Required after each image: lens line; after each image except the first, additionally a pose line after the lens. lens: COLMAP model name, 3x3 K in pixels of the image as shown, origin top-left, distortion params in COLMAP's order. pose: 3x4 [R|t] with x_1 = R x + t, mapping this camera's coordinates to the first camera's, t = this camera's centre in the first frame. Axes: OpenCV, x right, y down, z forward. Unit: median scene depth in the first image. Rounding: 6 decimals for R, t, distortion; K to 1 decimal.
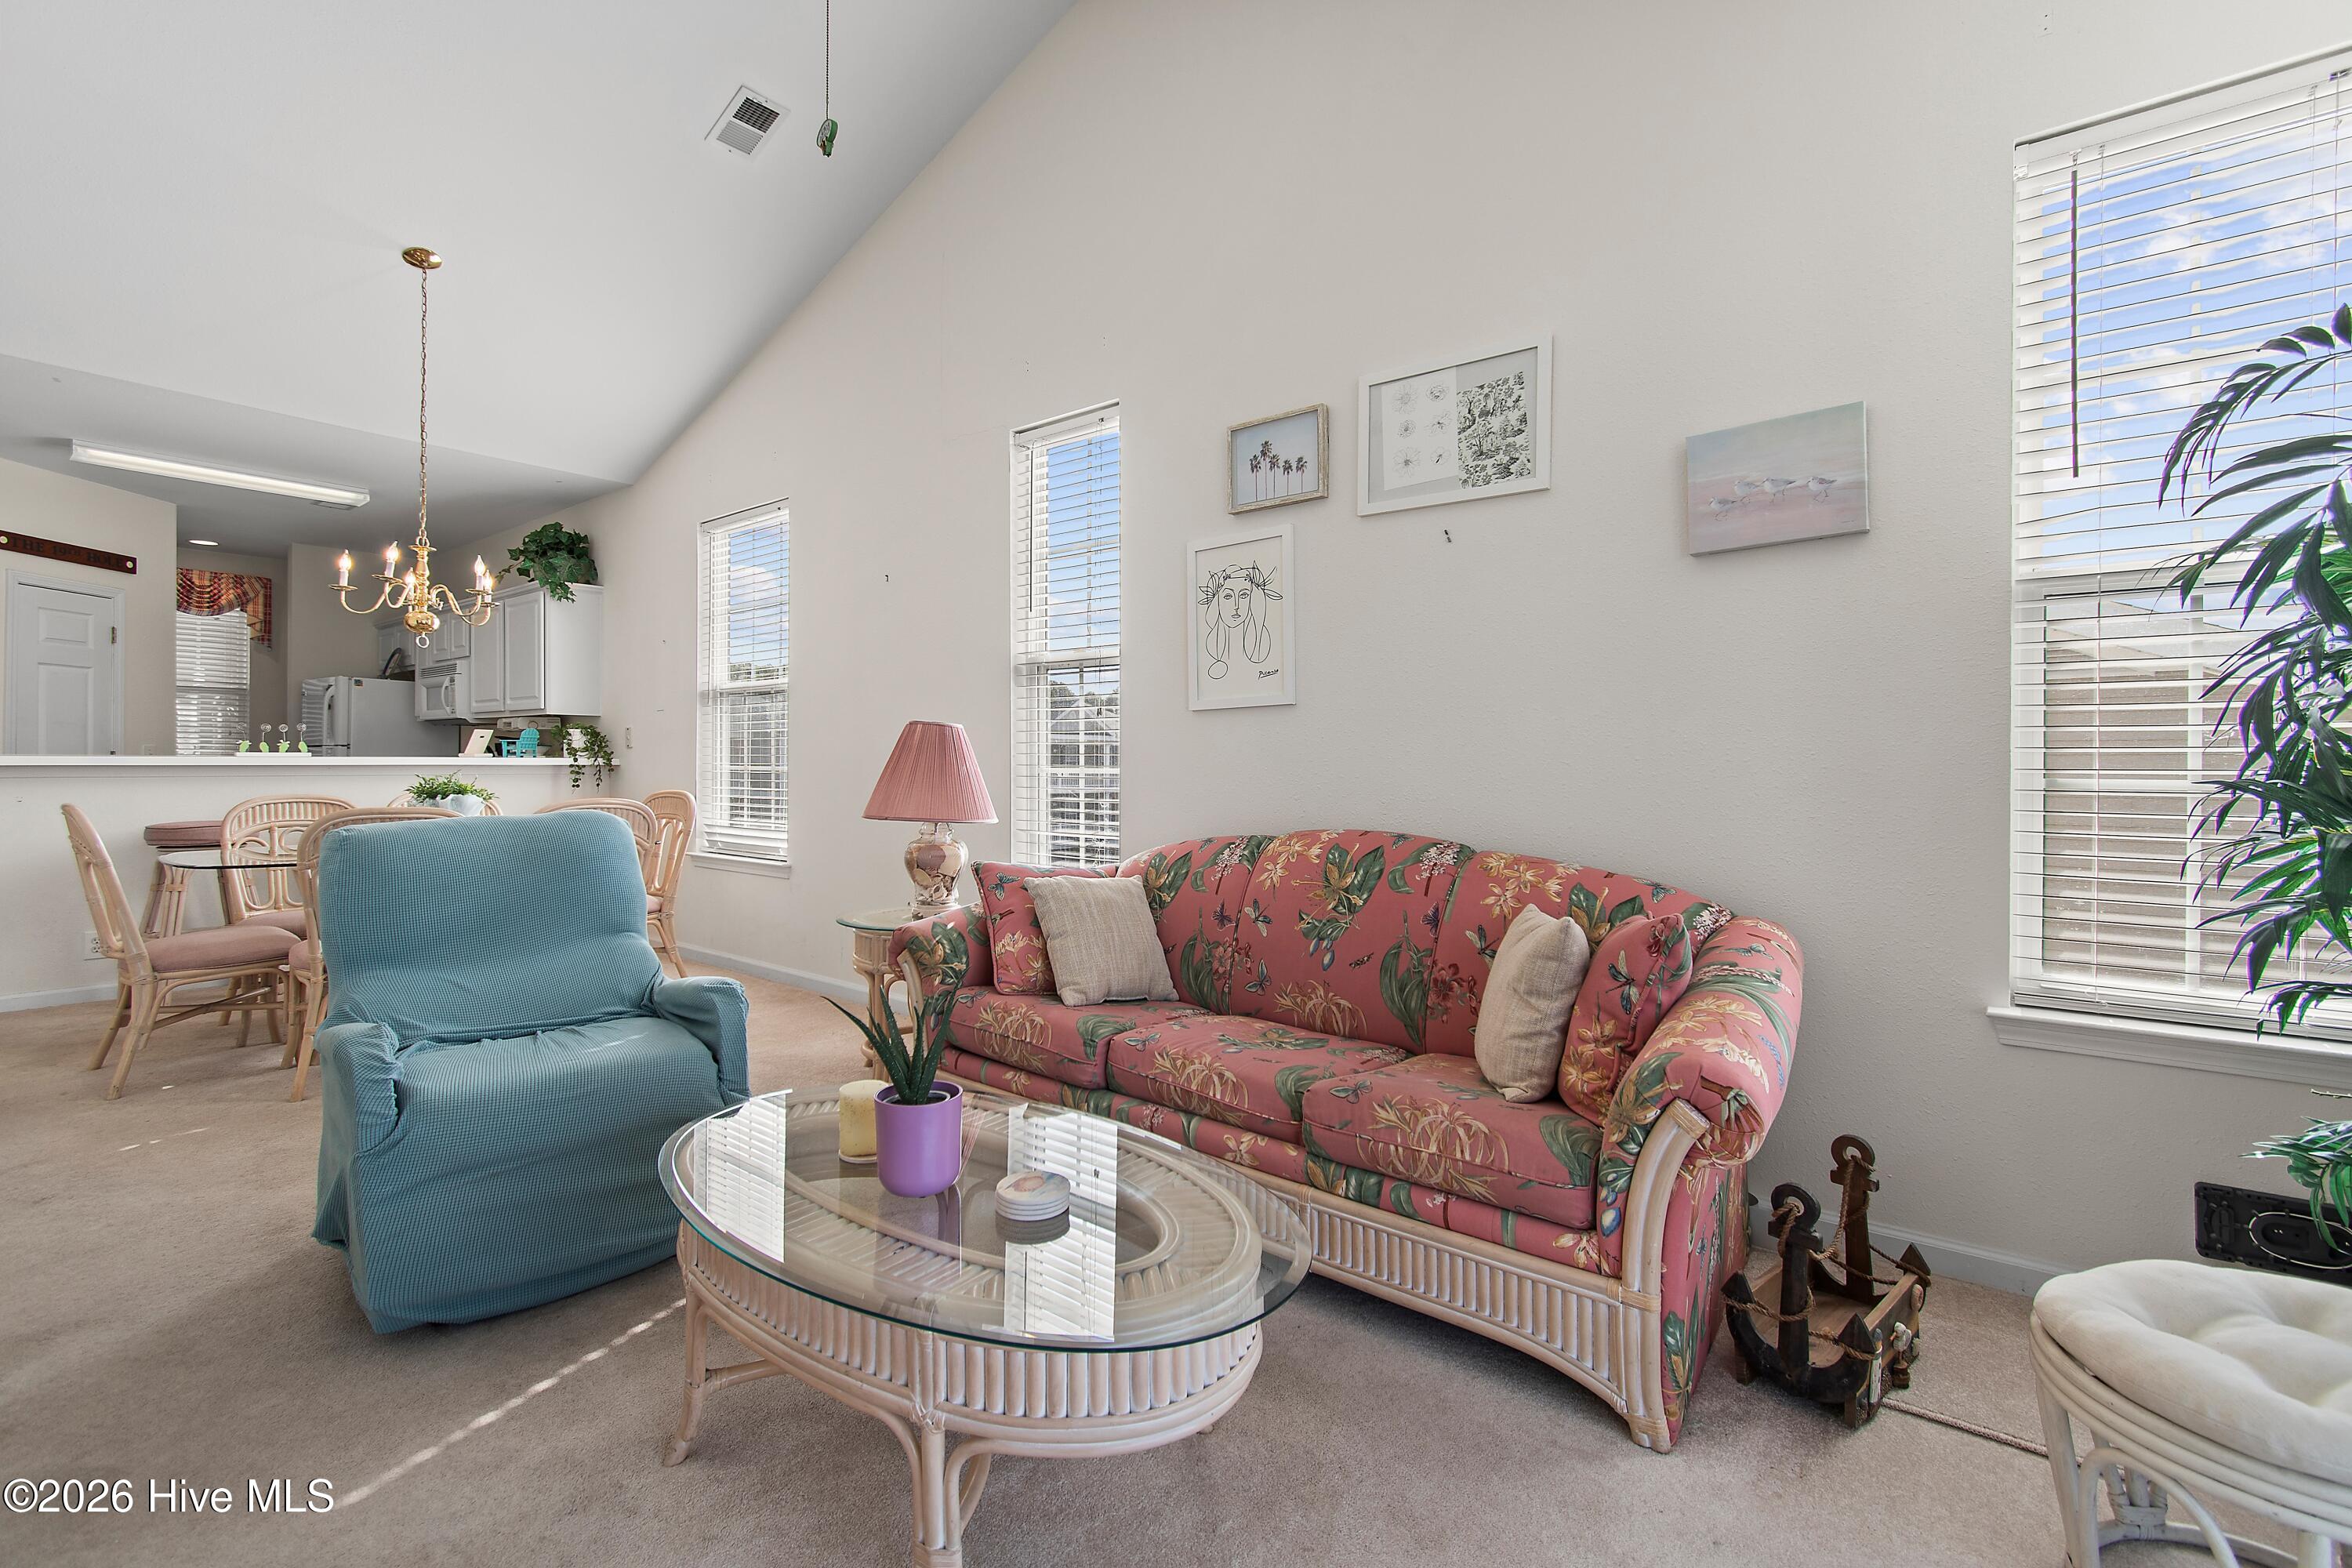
lens RADIAL K [[1044.7, 0, 1179.8], [0, 1044.7, 772.1], [0, 0, 1]] dist [-0.000509, 0.000040]
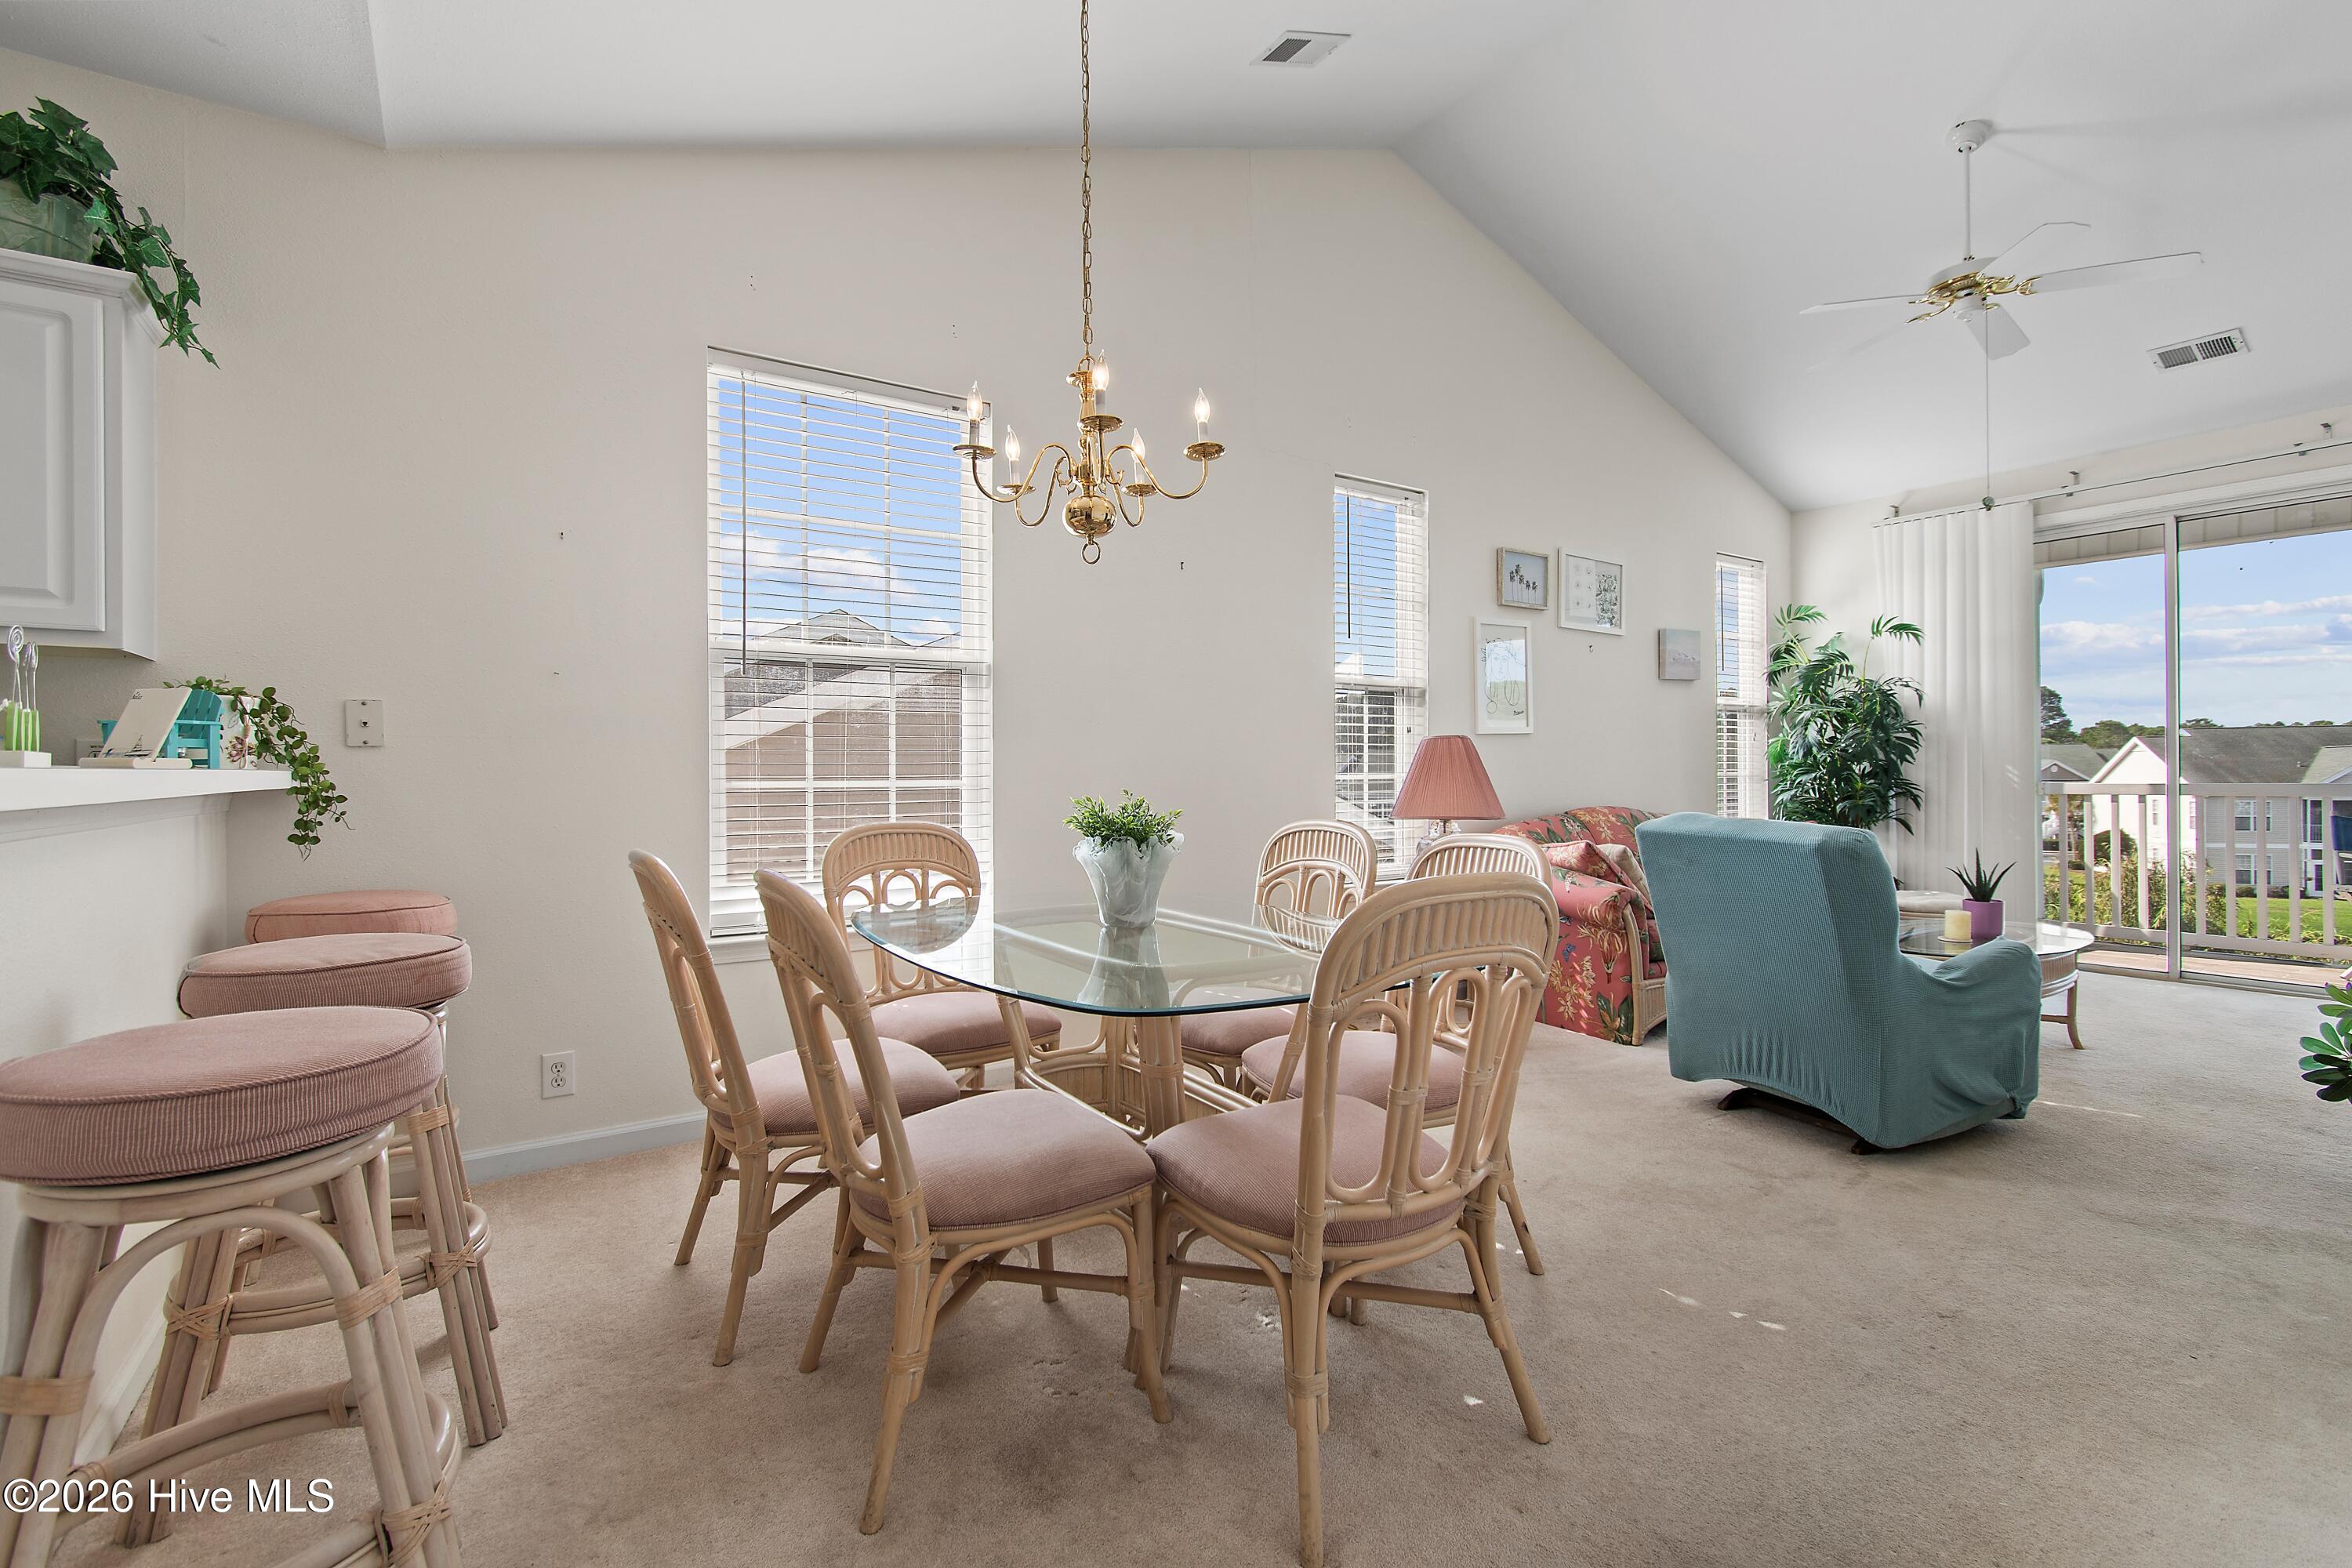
lens RADIAL K [[1044.7, 0, 1179.8], [0, 1044.7, 772.1], [0, 0, 1]] dist [-0.000509, 0.000040]
pose [[0.286864, -0.003979, 0.957963, -1.612474], [0.025982, 0.999656, -0.003628, -0.008721], [-0.957619, 0.025931, 0.286869, 1.059372]]
